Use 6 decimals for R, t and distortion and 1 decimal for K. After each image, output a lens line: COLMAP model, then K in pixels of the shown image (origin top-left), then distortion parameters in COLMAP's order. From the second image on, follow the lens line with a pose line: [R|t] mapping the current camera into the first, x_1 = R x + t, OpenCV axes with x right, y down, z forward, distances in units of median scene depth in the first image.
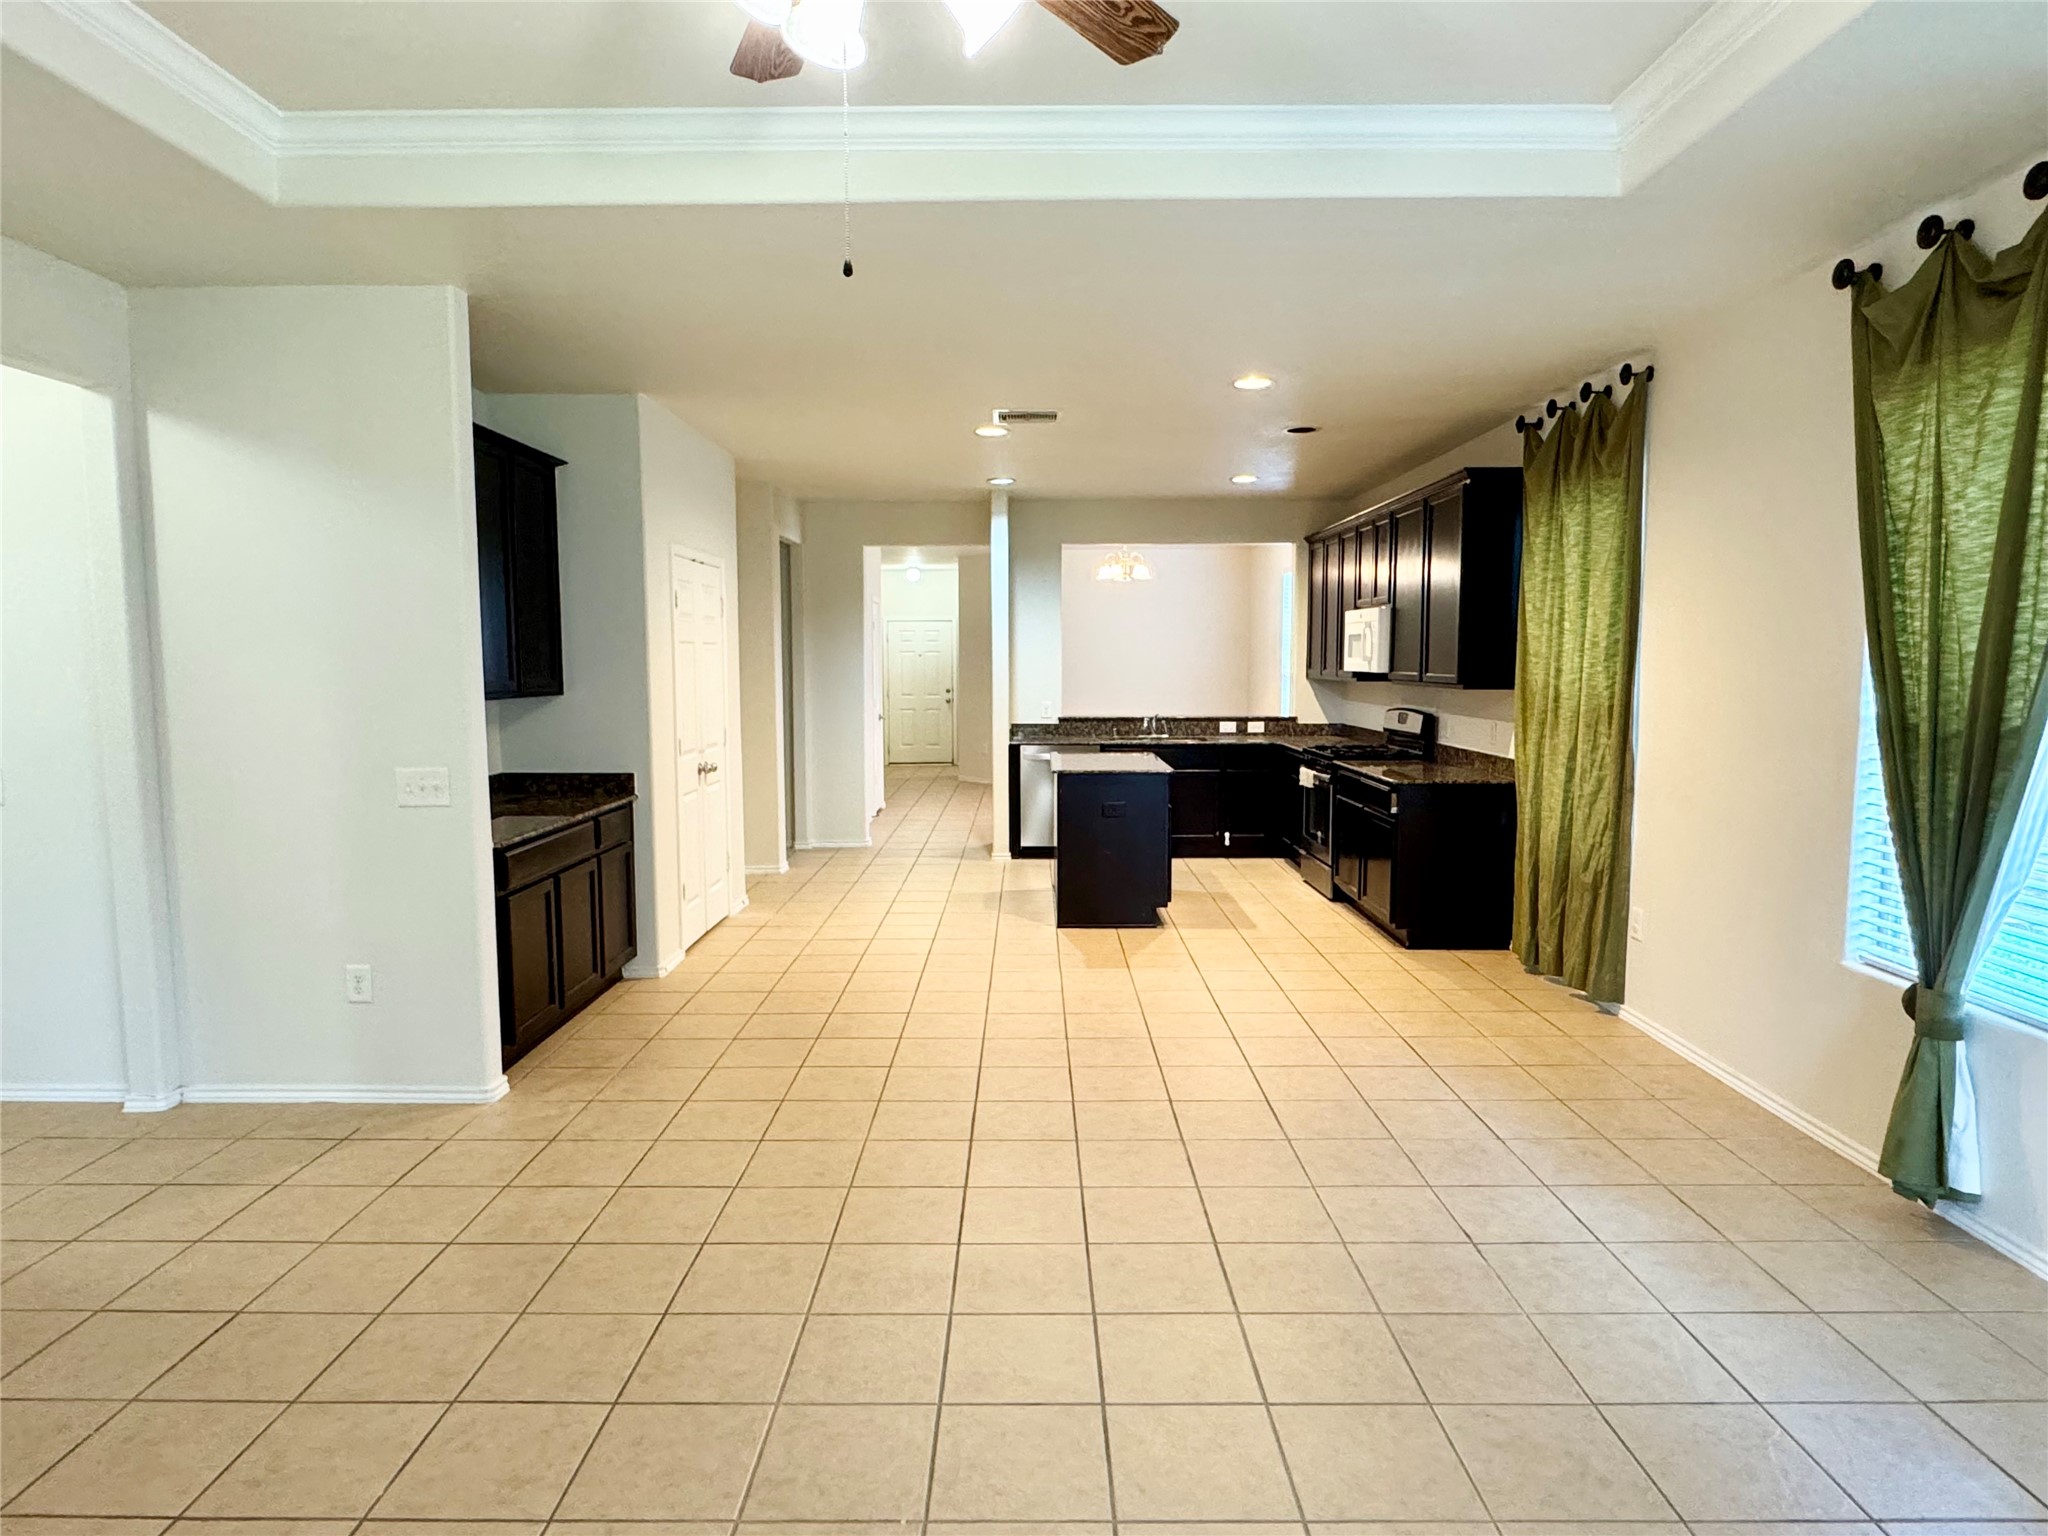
lens RADIAL K [[1205.9, 0, 1024.0], [0, 1205.9, 768.0], [0, 0, 1]] dist [-0.004982, -0.002617]
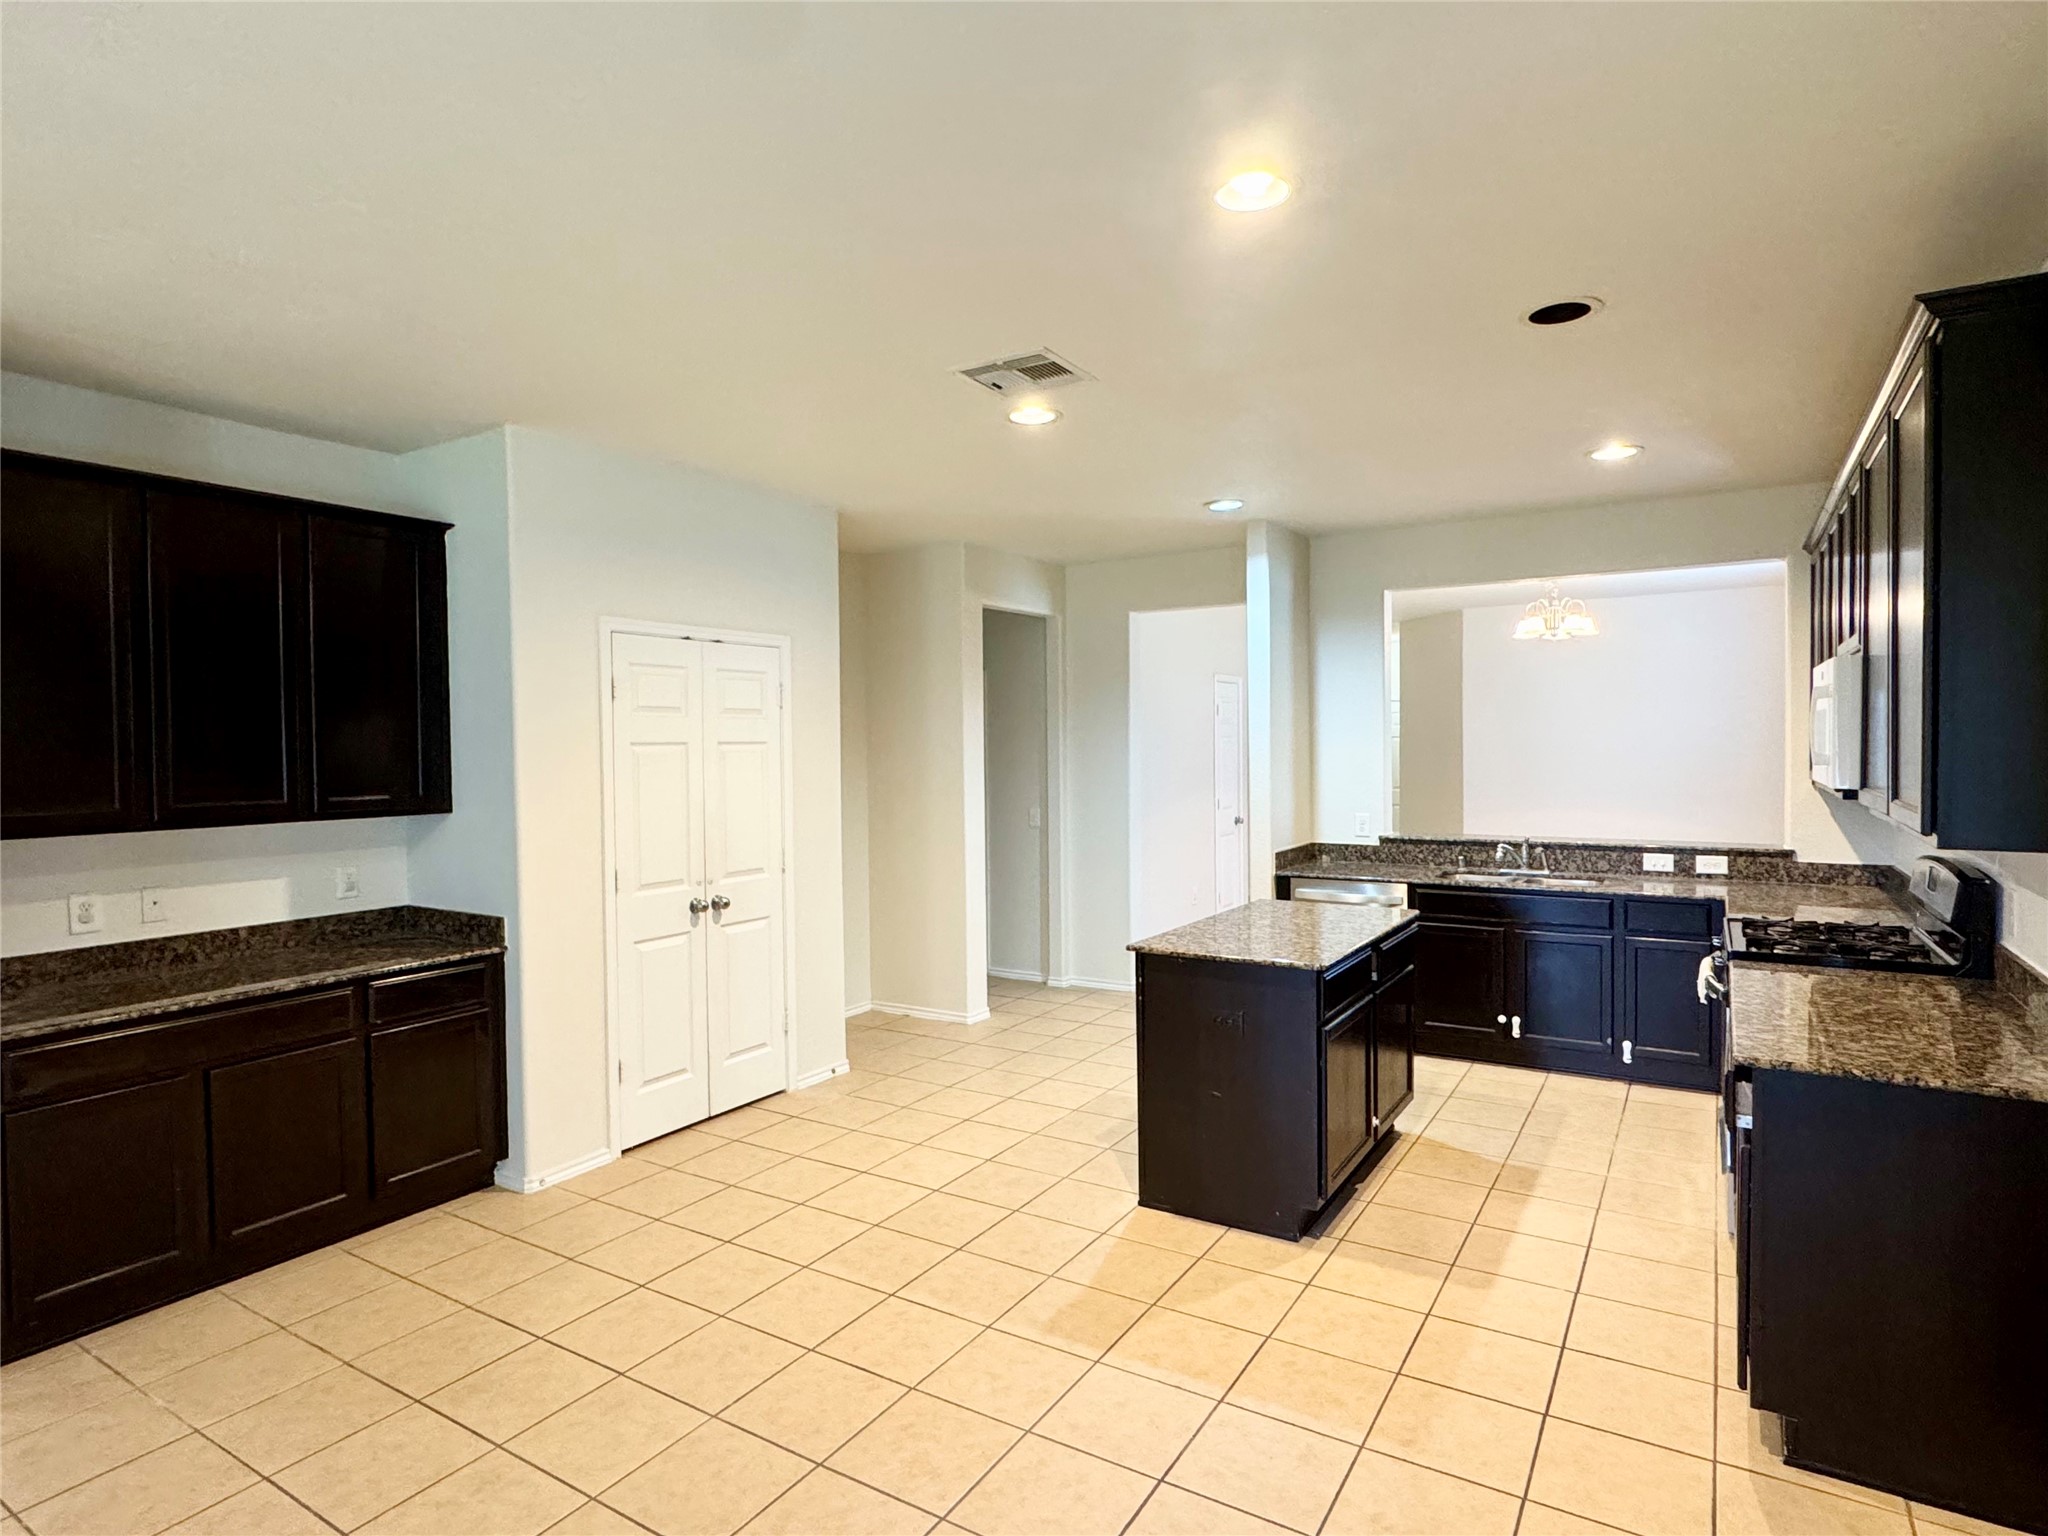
lens RADIAL K [[1115.3, 0, 1024.0], [0, 1115.3, 768.0], [0, 0, 1]] dist [-0.001187, 0.000701]
pose [[0.845579, 0.005132, -0.533825, 0.208539], [-0.039165, 0.997855, -0.052445, -0.041423], [0.532411, 0.065254, 0.843967, 0.358620]]
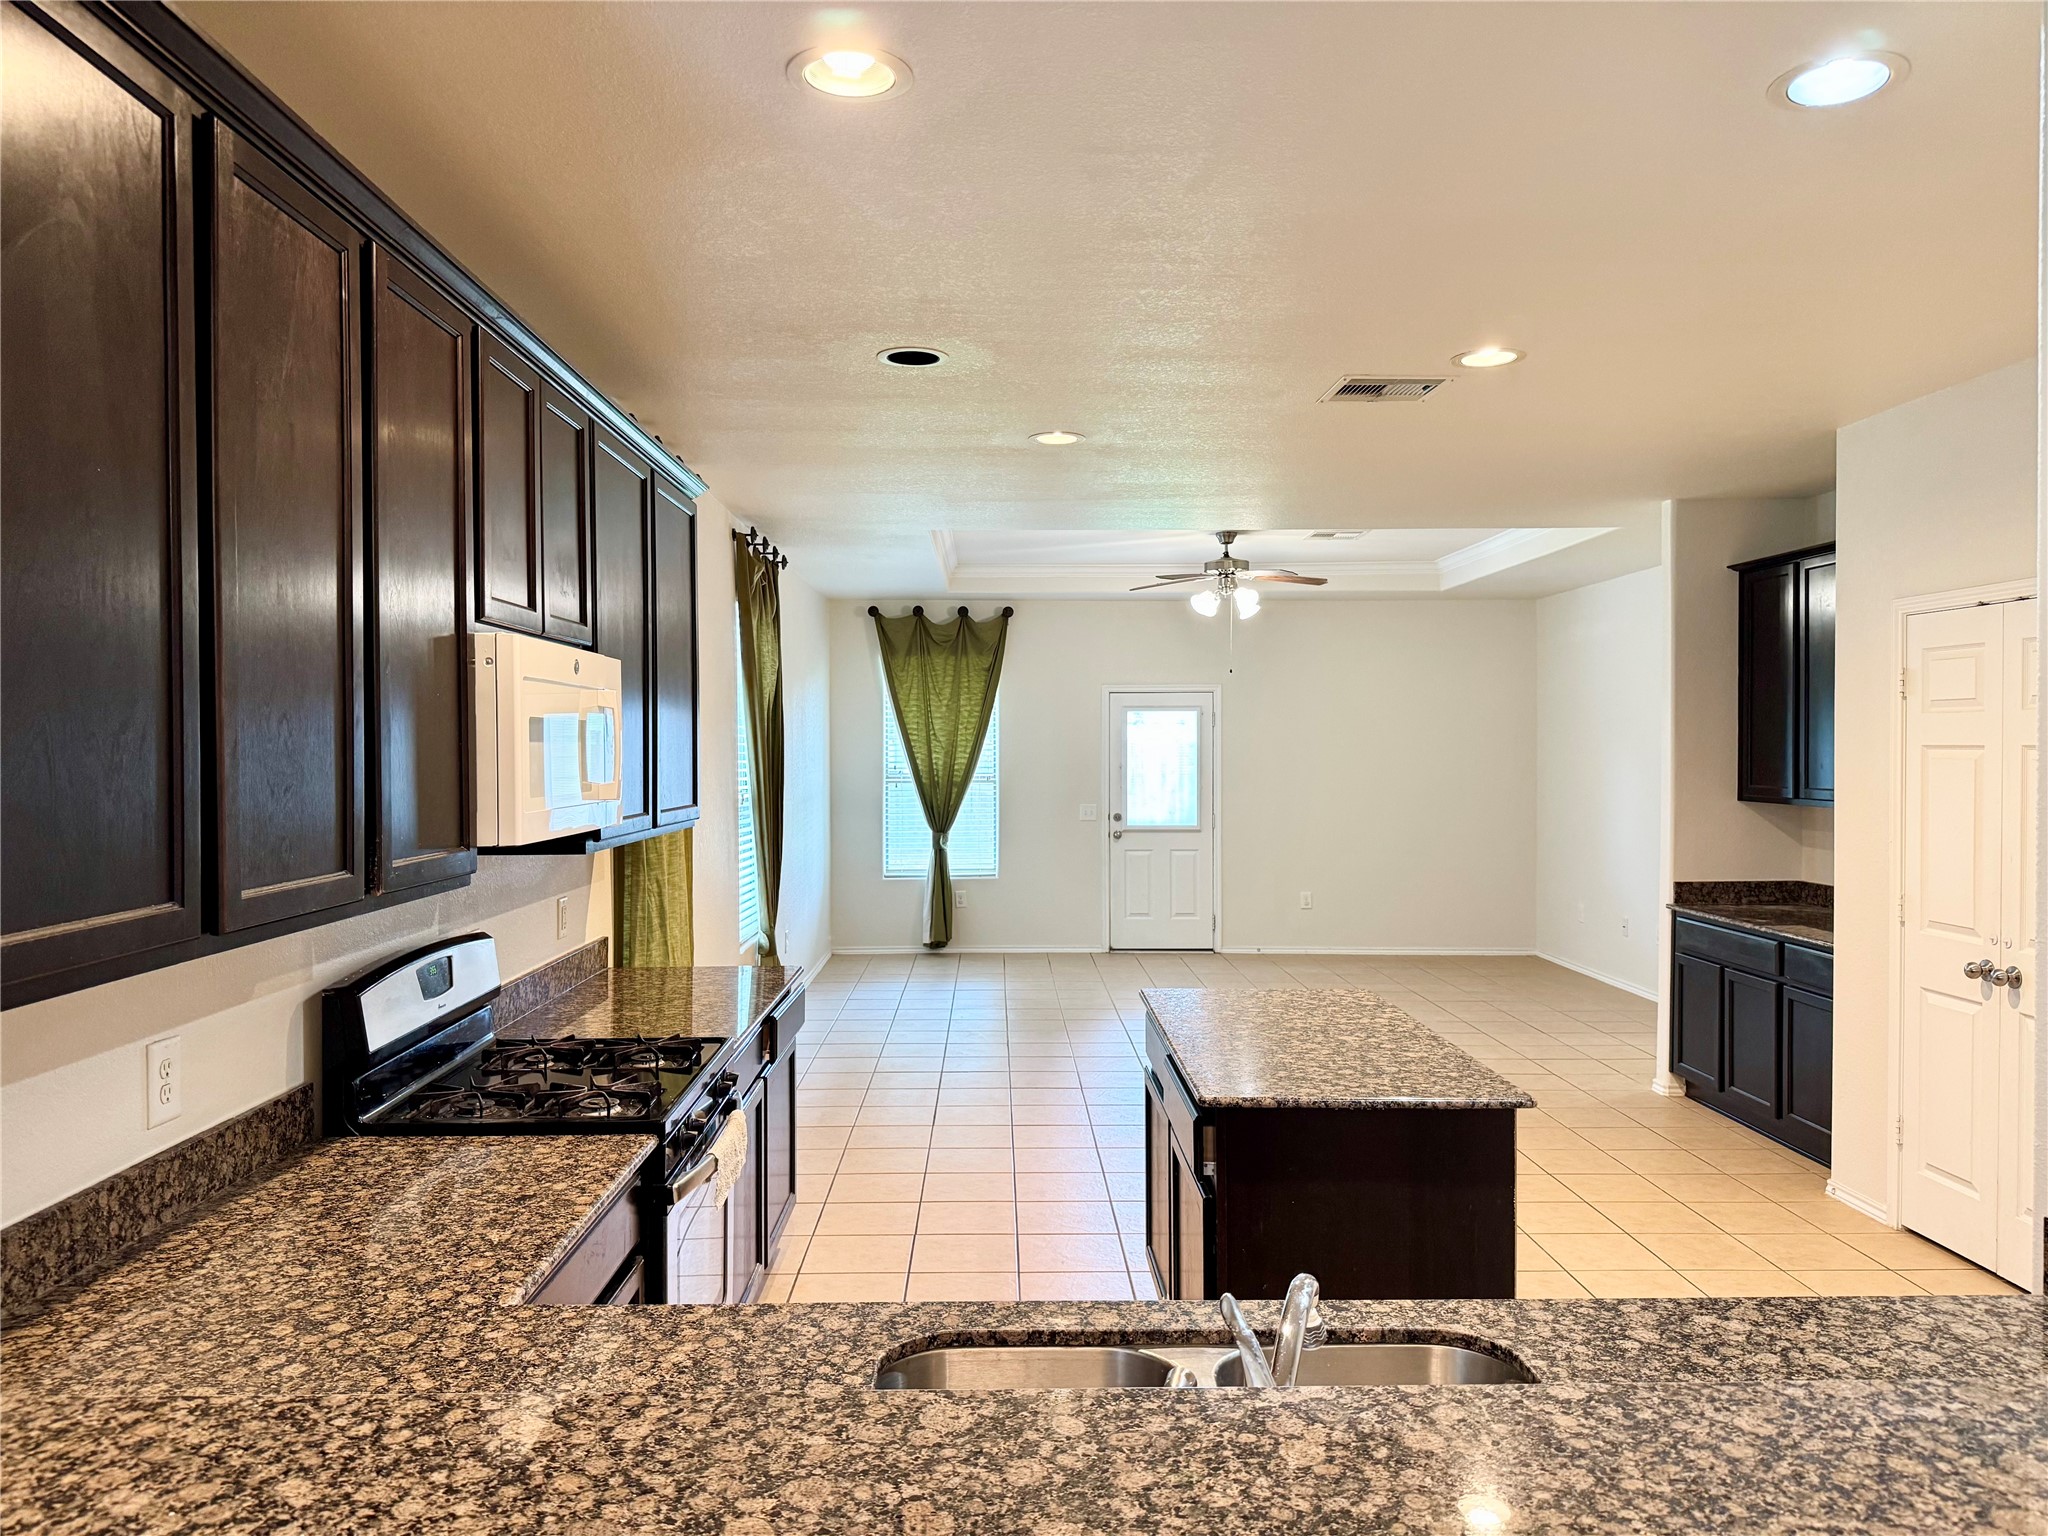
lens RADIAL K [[1433.3, 0, 1024.0], [0, 1433.3, 768.0], [0, 0, 1]] dist [-0.001580, -0.000816]
pose [[-0.999703, 0.005519, -0.023720, 0.140624], [0.003019, 0.994556, 0.104164, -0.117686], [0.024165, 0.104061, -0.994277, 1.182414]]
